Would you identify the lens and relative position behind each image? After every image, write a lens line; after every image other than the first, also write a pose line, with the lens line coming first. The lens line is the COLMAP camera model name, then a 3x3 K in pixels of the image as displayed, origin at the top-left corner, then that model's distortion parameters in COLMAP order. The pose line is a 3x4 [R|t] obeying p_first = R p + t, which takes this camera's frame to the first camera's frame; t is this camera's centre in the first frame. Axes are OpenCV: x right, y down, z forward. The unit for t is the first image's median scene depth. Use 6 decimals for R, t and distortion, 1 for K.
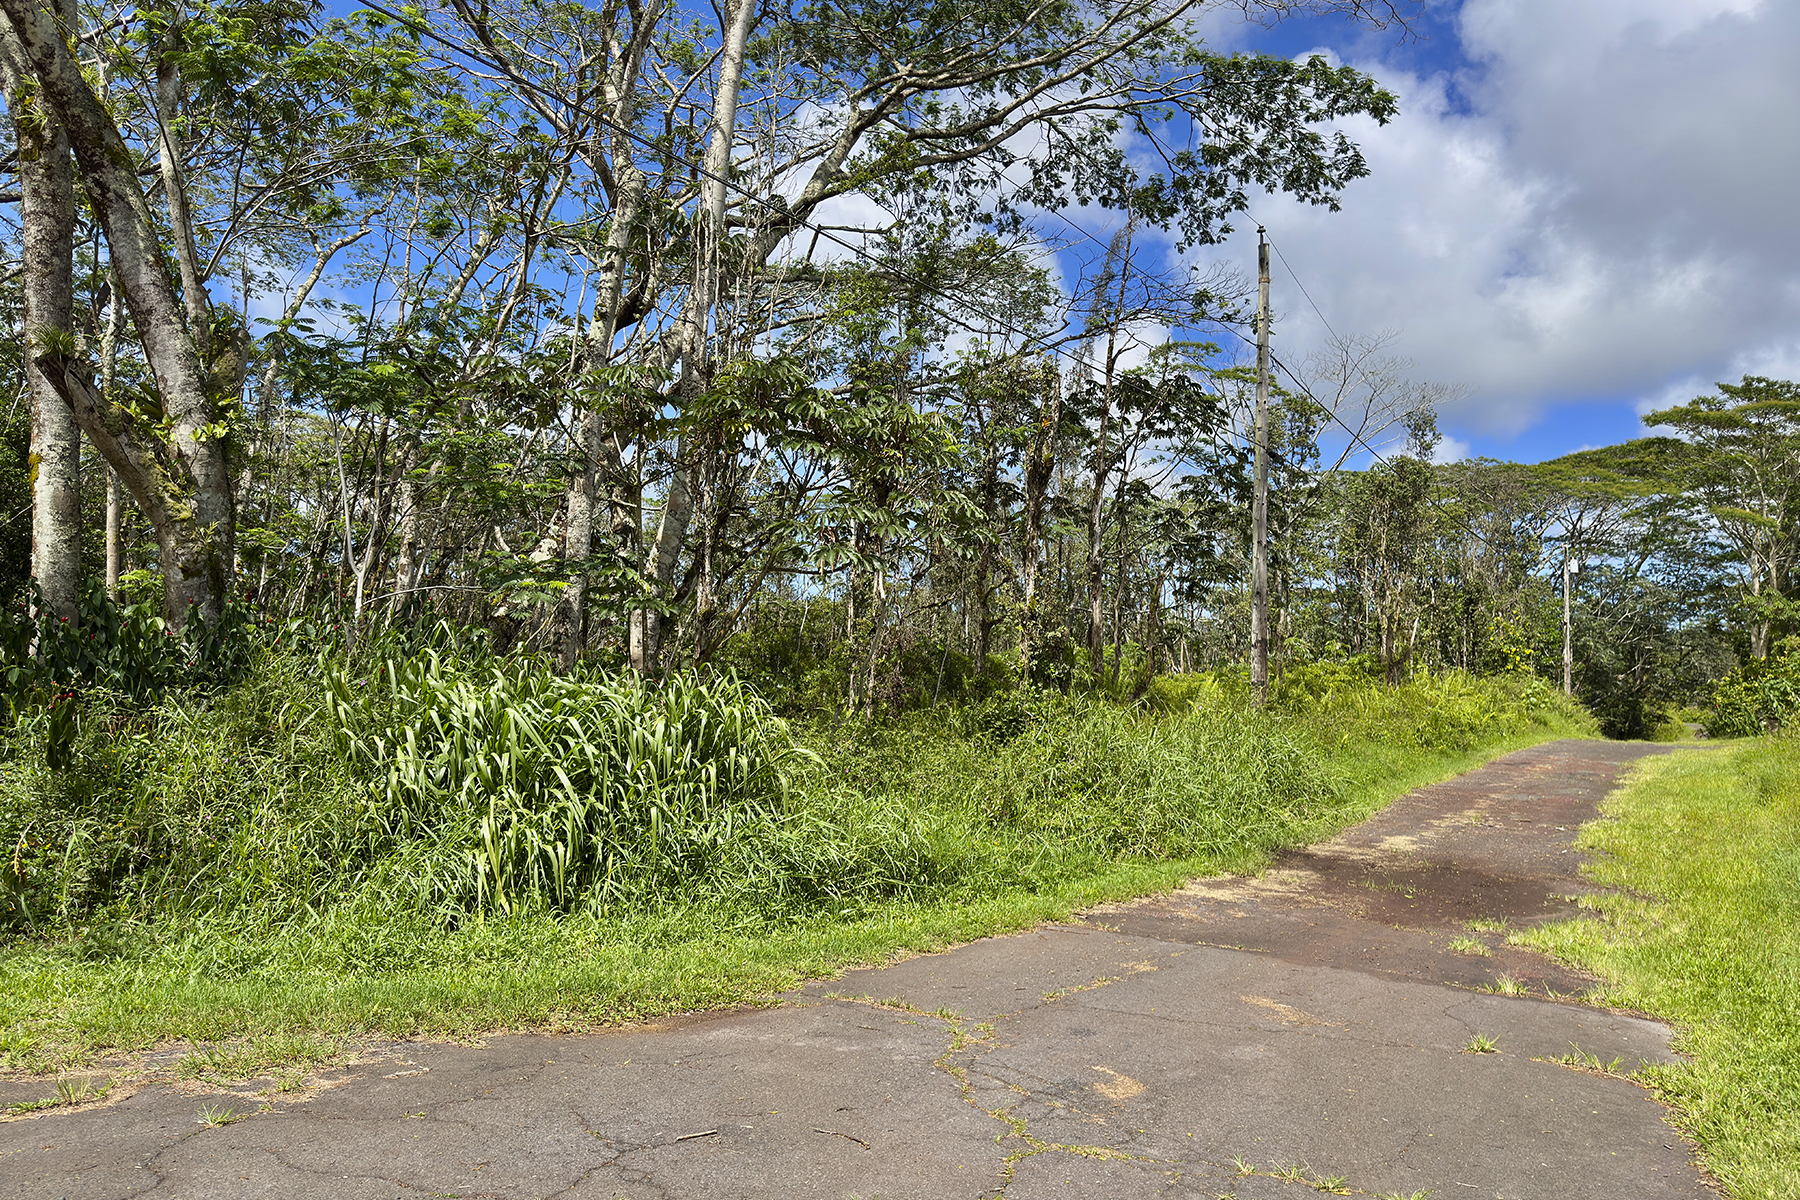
lens RADIAL K [[1266.8, 0, 904.4], [0, 1266.8, 595.7], [0, 0, 1]] dist [0.111715, -0.155932]
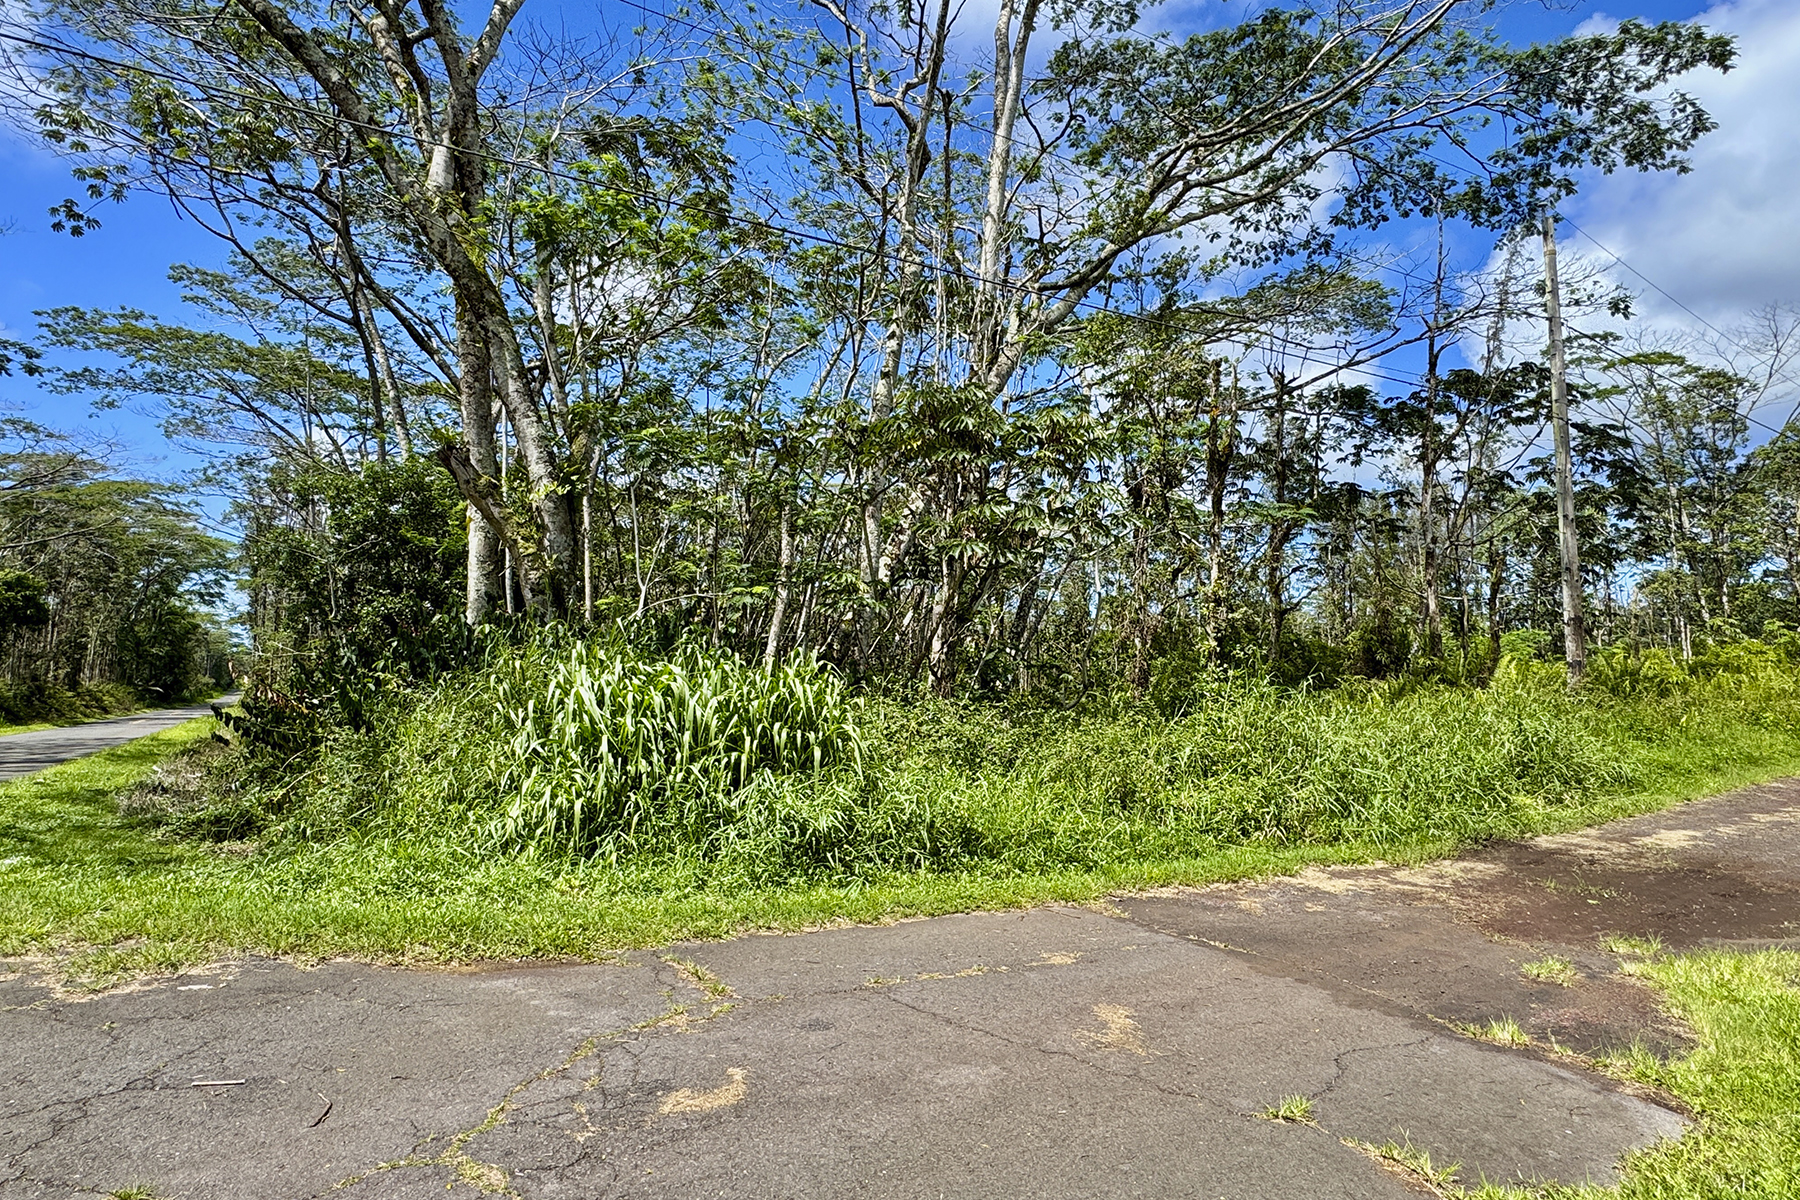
lens RADIAL K [[1013.6, 0, 899.6], [0, 1013.6, 559.0], [0, 0, 1]] dist [-0.021736, 0.027909]
pose [[0.904463, -0.060610, -0.422225, 0.279821], [0.040471, 0.997582, -0.056507, 0.025192], [0.424629, 0.034021, 0.904728, 0.189242]]
